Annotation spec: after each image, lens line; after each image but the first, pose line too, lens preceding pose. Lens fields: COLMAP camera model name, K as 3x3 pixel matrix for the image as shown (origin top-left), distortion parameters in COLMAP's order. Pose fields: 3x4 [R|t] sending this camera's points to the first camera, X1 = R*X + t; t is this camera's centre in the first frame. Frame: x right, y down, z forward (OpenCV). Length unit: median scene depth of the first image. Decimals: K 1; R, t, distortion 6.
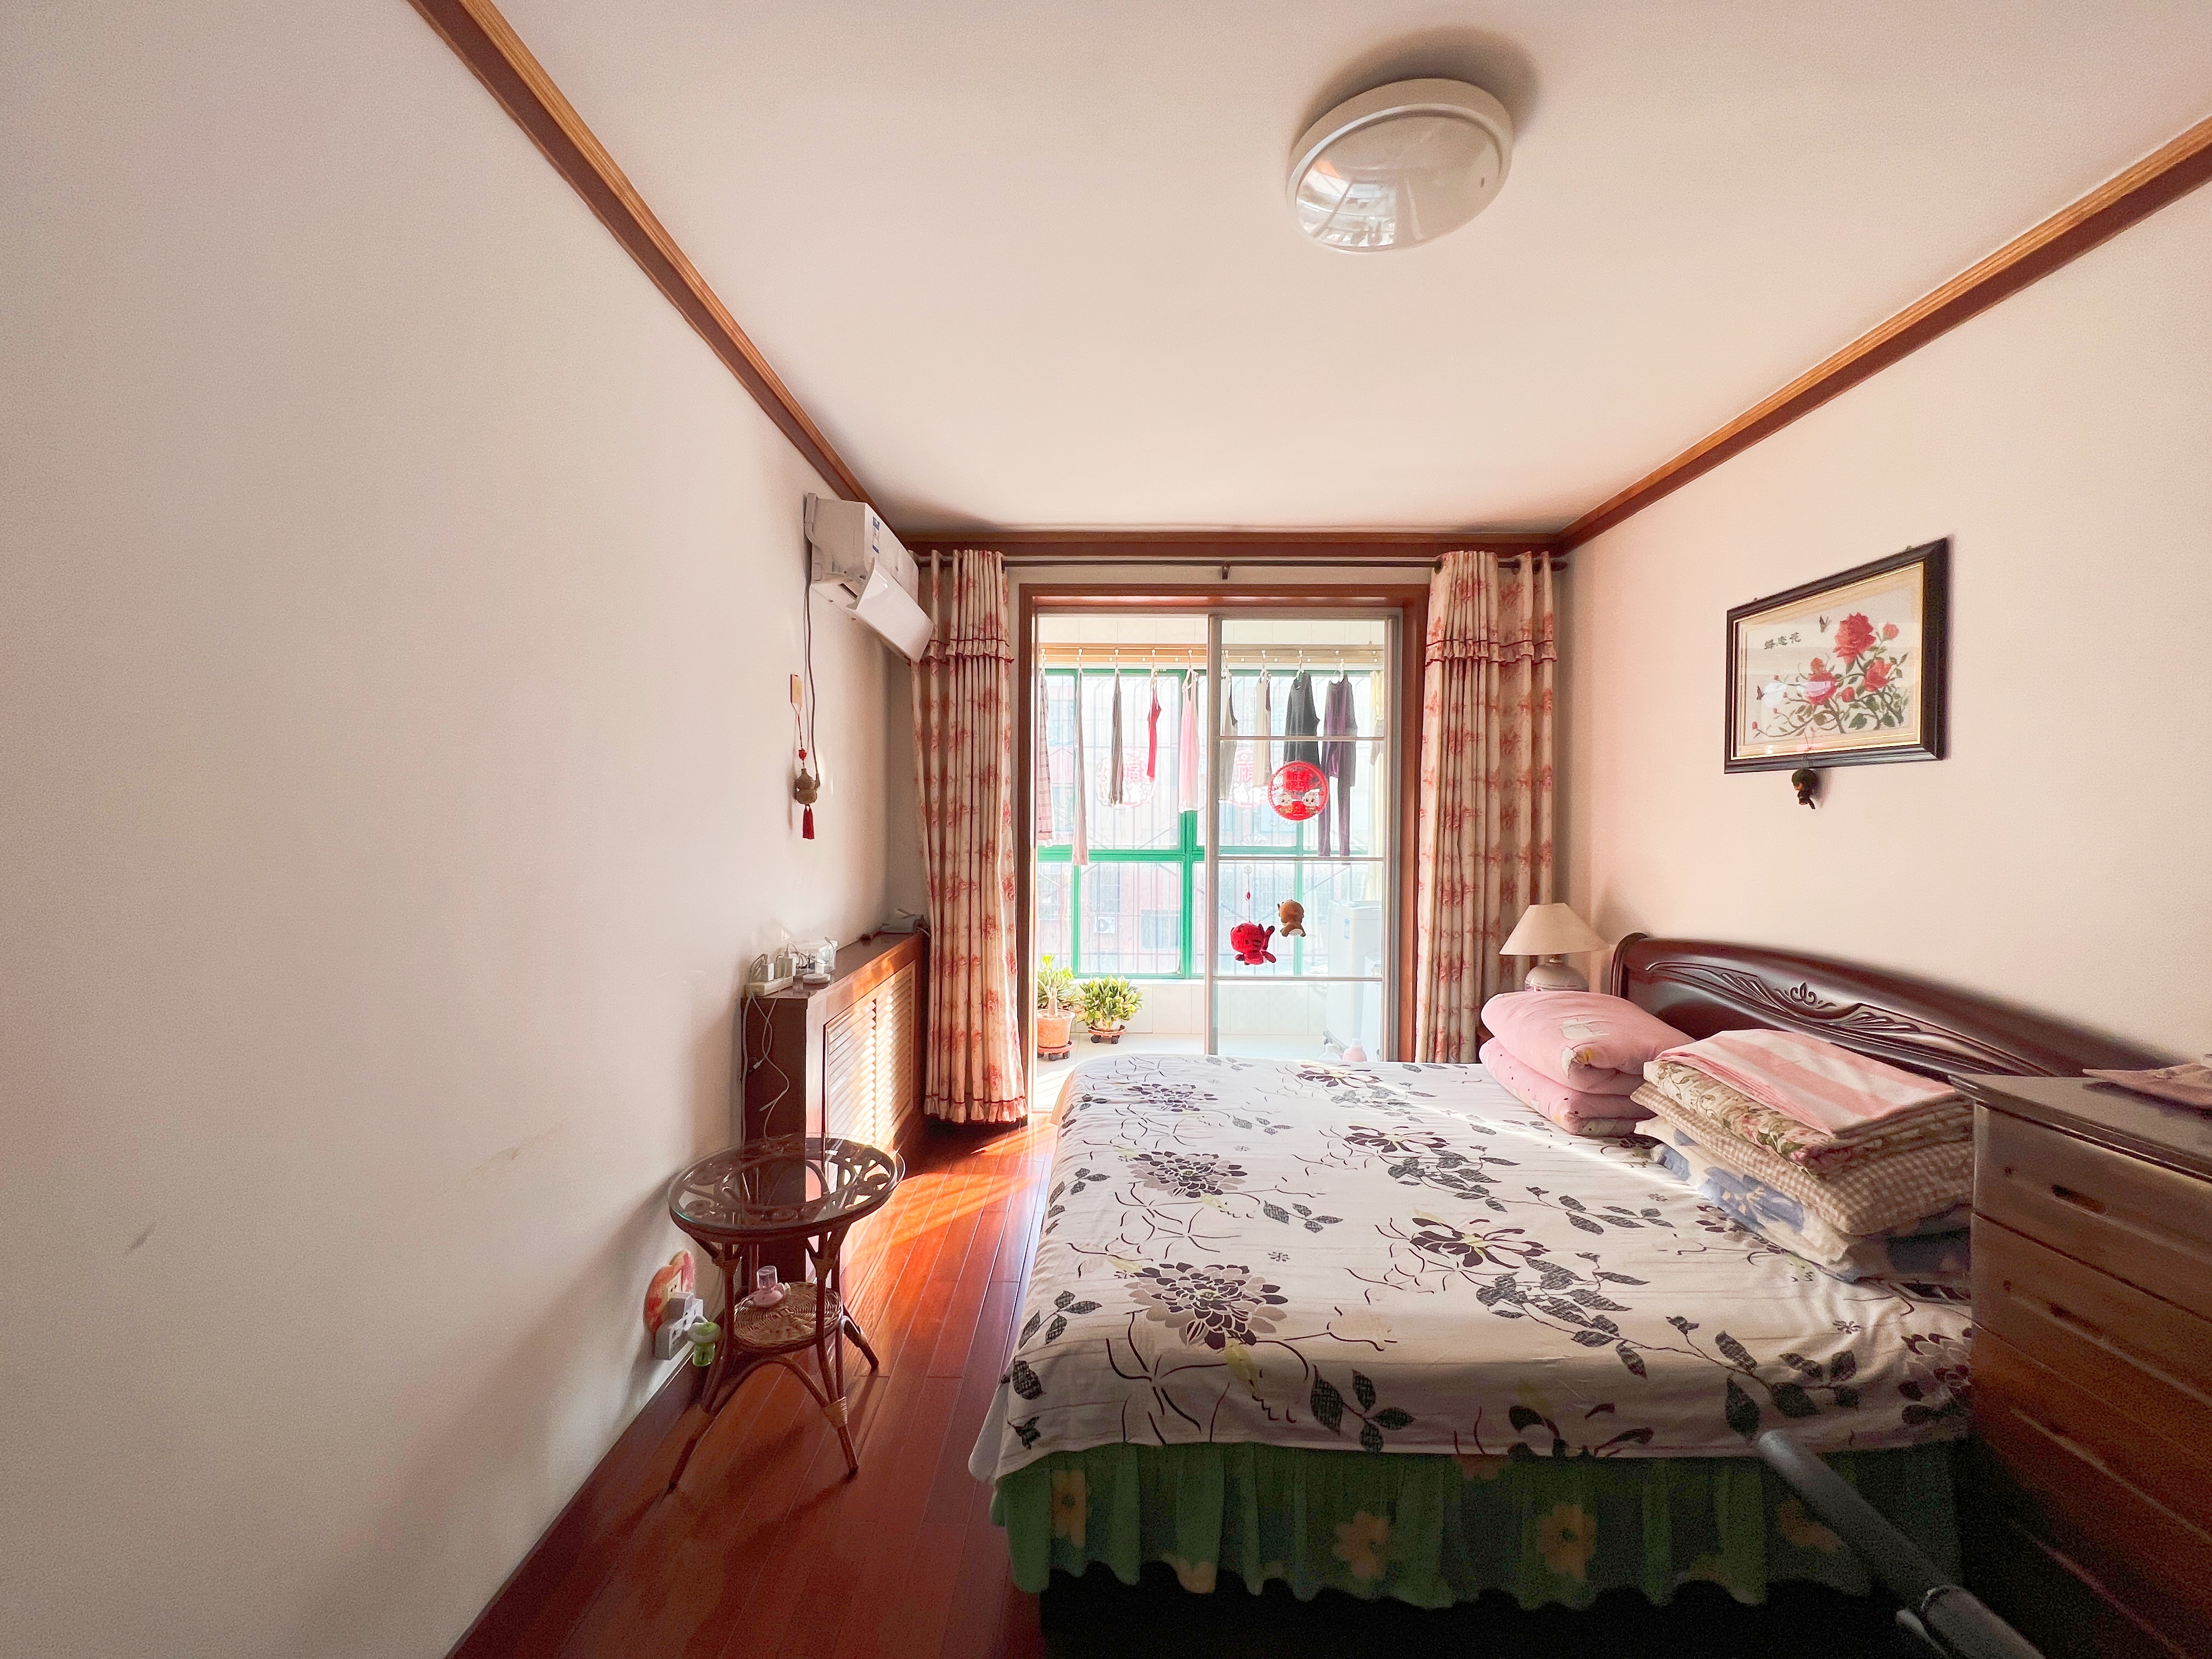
lens RADIAL K [[876.2, 0, 1106.0], [0, 876.2, 829.5], [0, 0, 1]] dist [0.000400, 0.000275]
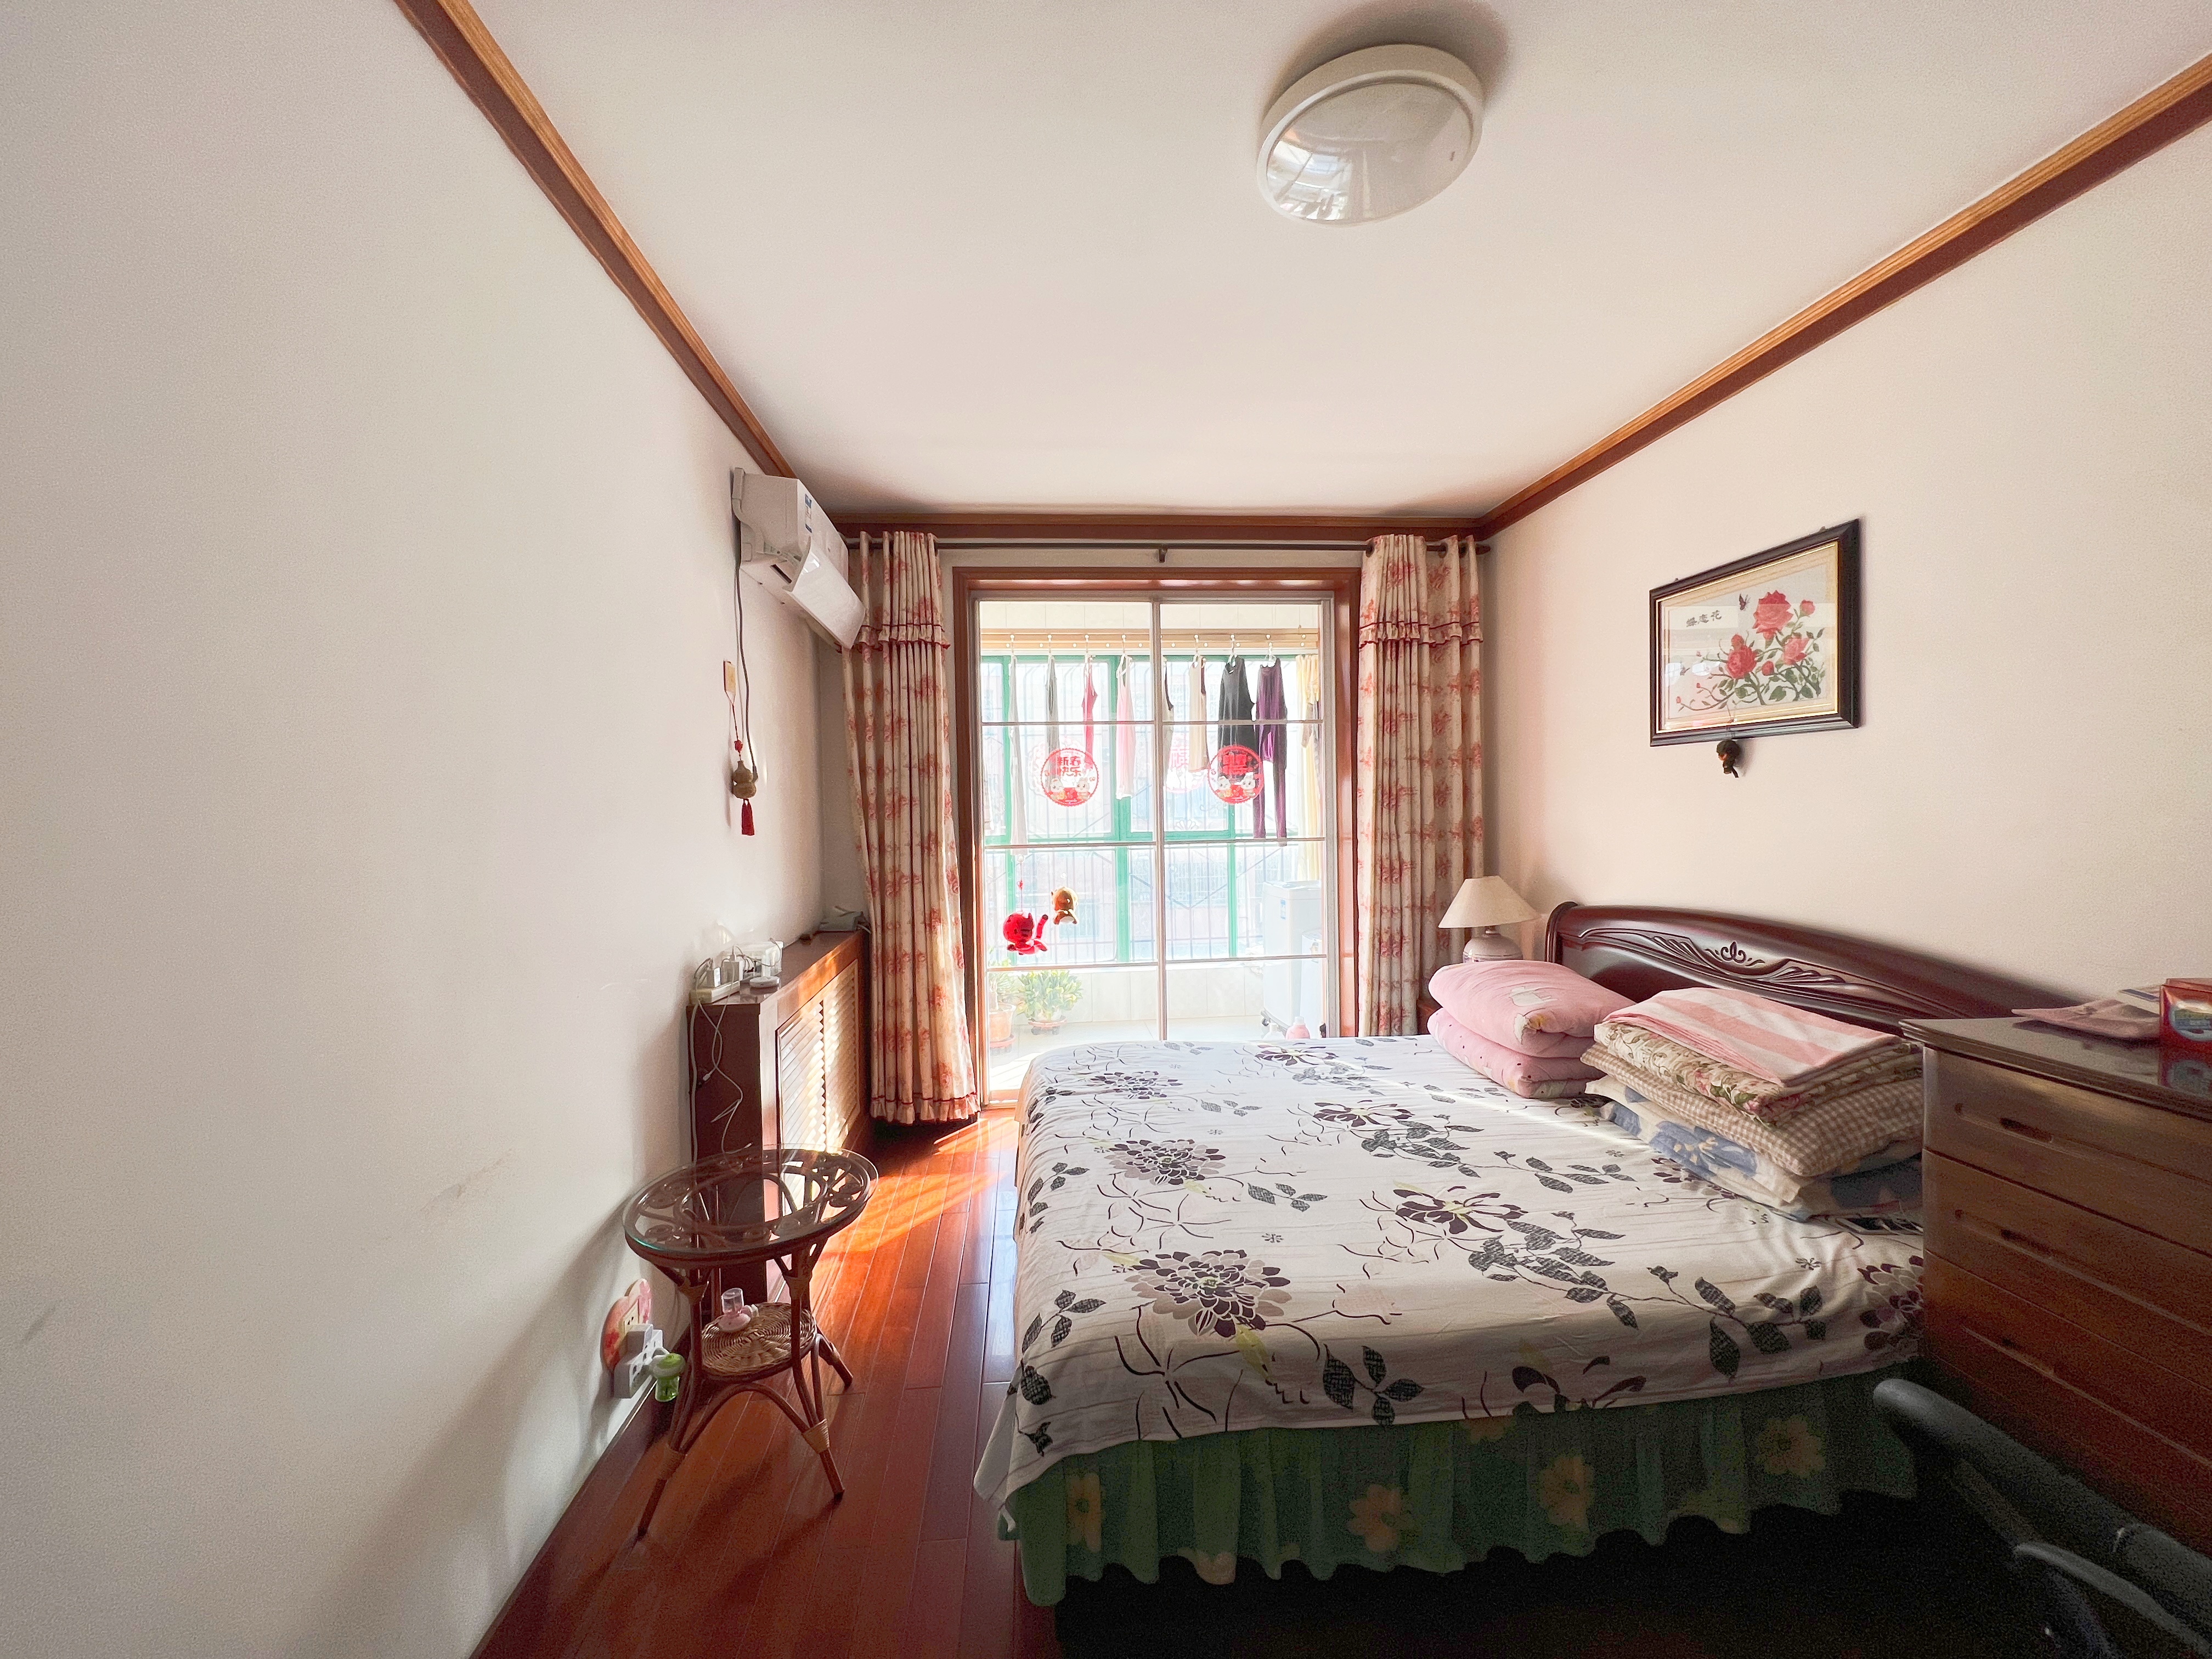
lens RADIAL K [[876.2, 0, 1106.0], [0, 876.2, 829.5], [0, 0, 1]] dist [0.000400, 0.000275]
pose [[0.994594, -0.029675, 0.099507, -0.061210], [0.028515, 0.999508, 0.013052, 0.003936], [-0.099846, -0.010144, 0.994951, 0.026214]]
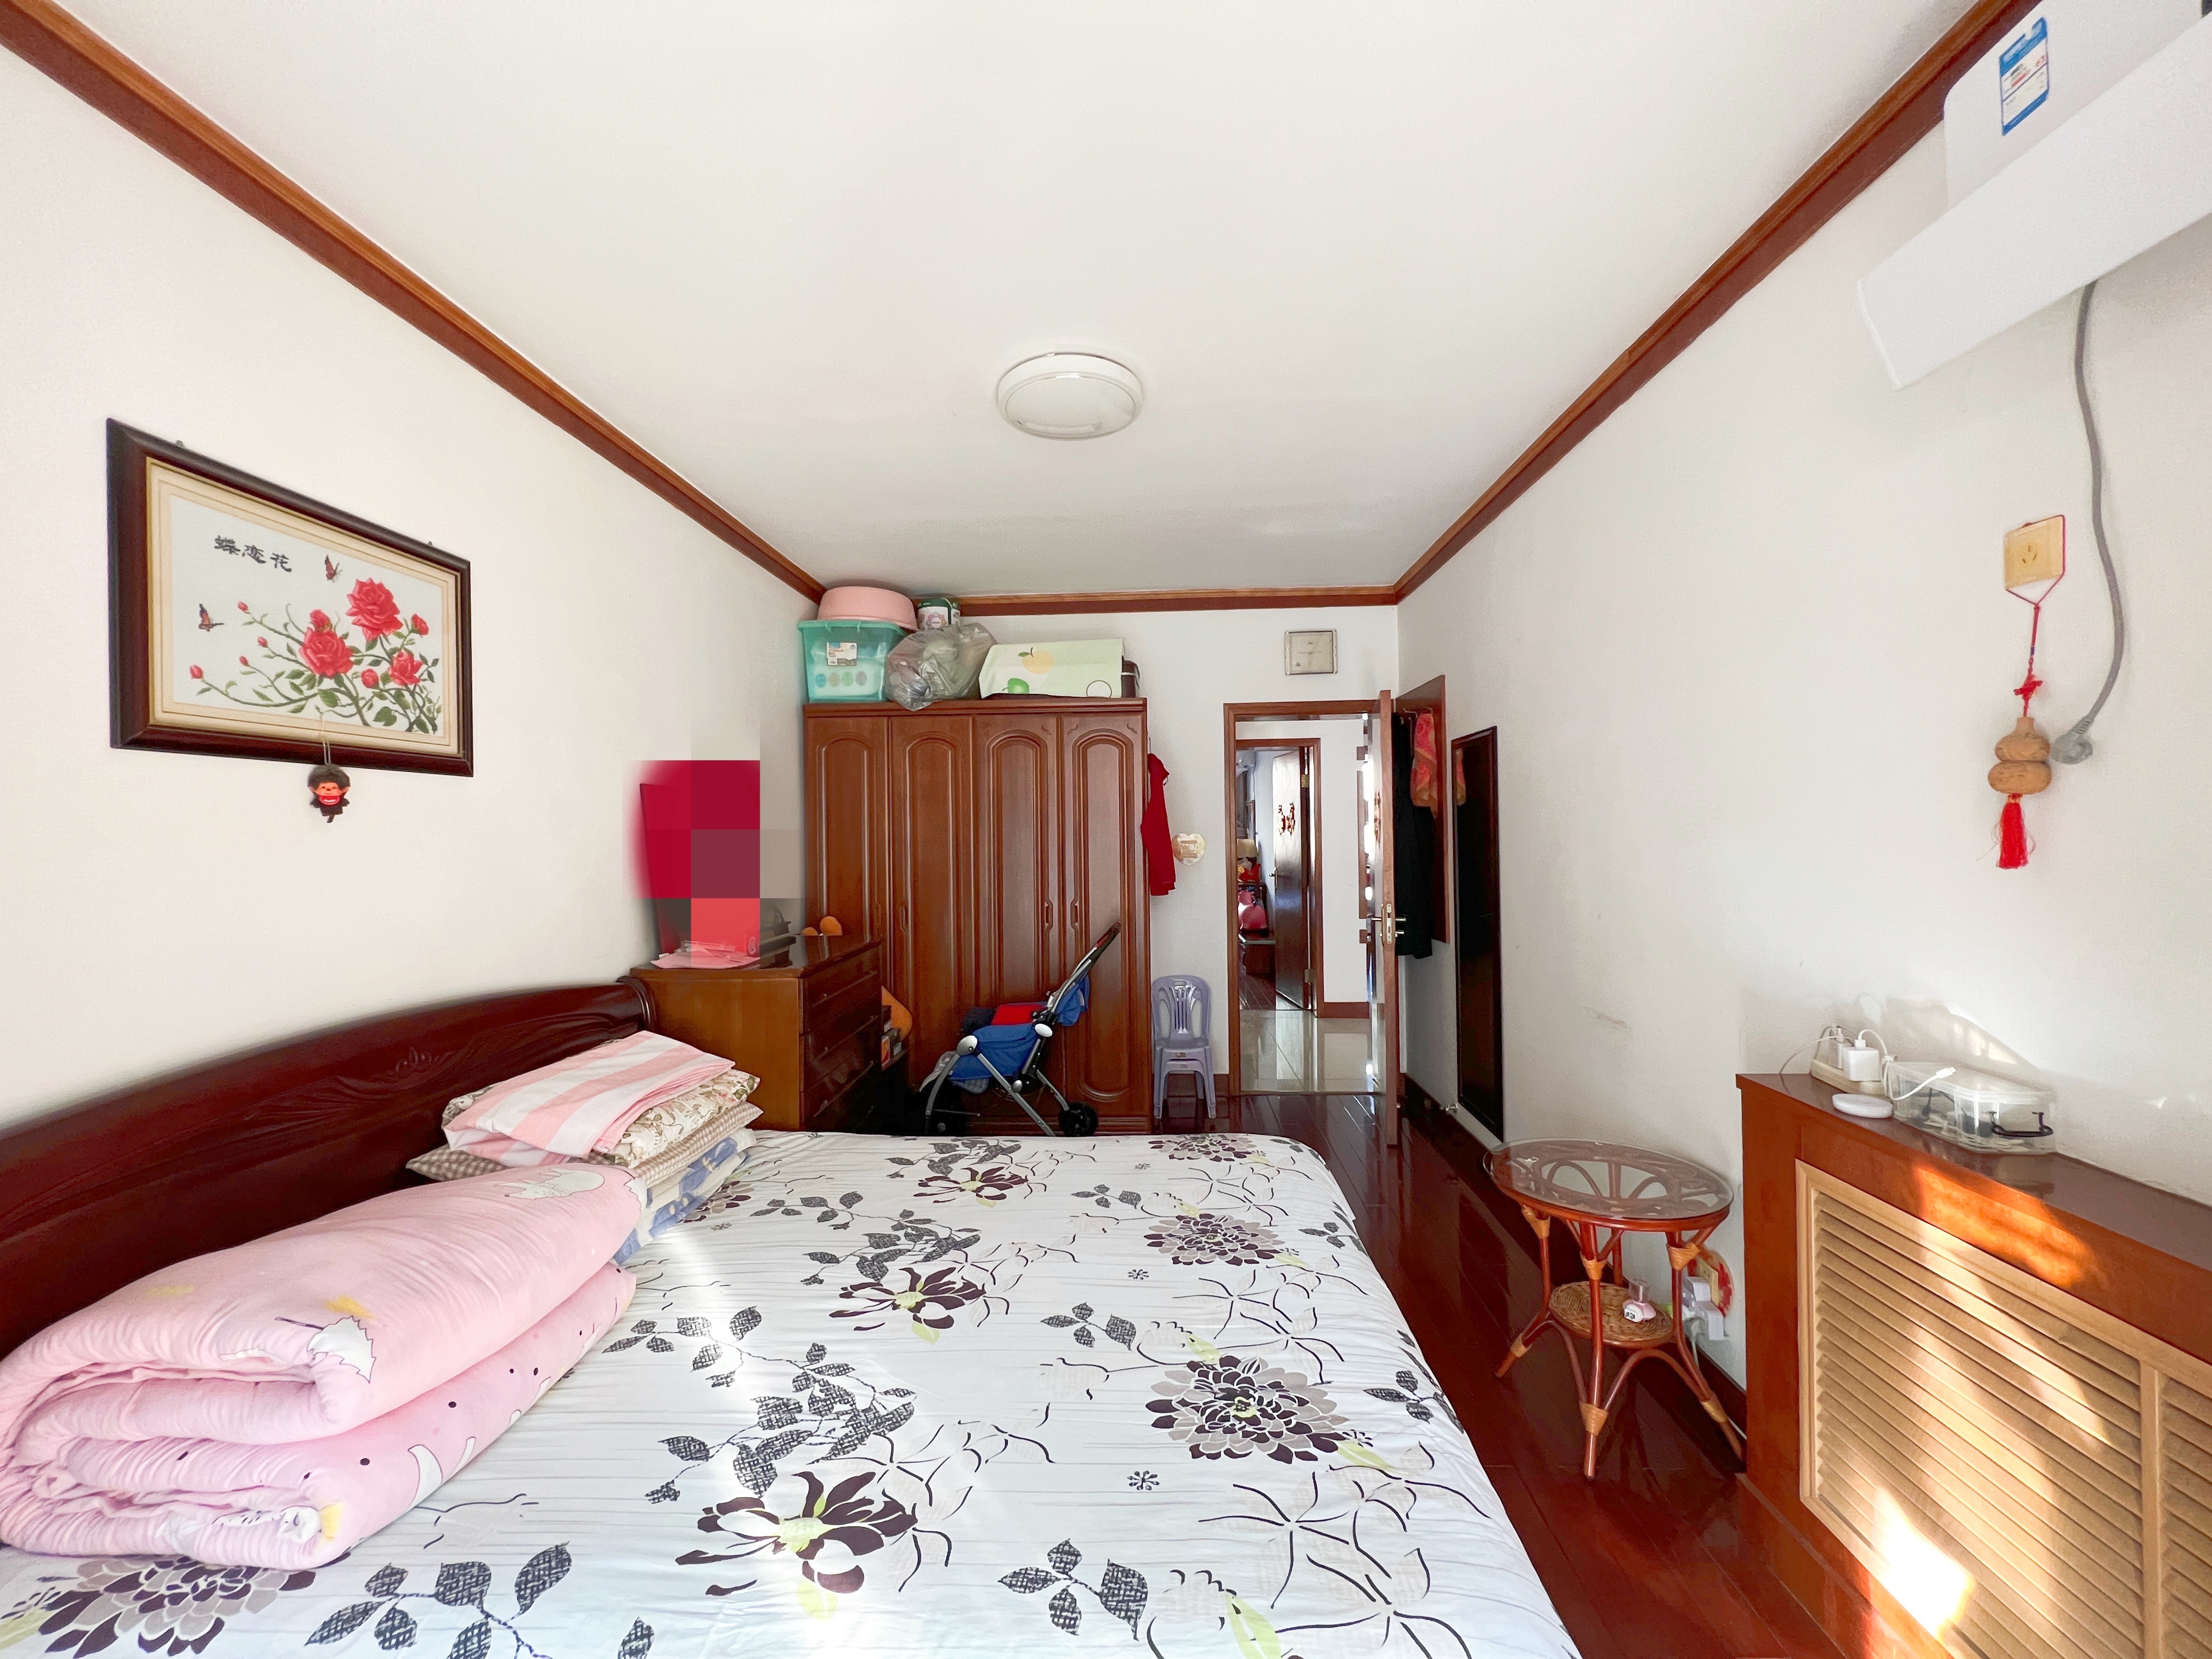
lens RADIAL K [[876.2, 0, 1106.0], [0, 876.2, 829.5], [0, 0, 1]] dist [0.000400, 0.000275]
pose [[-0.999364, 0.007486, 0.034851, 0.162851], [0.008031, 0.999847, 0.015547, -0.025826], [-0.034729, 0.015817, -0.999272, 1.840361]]
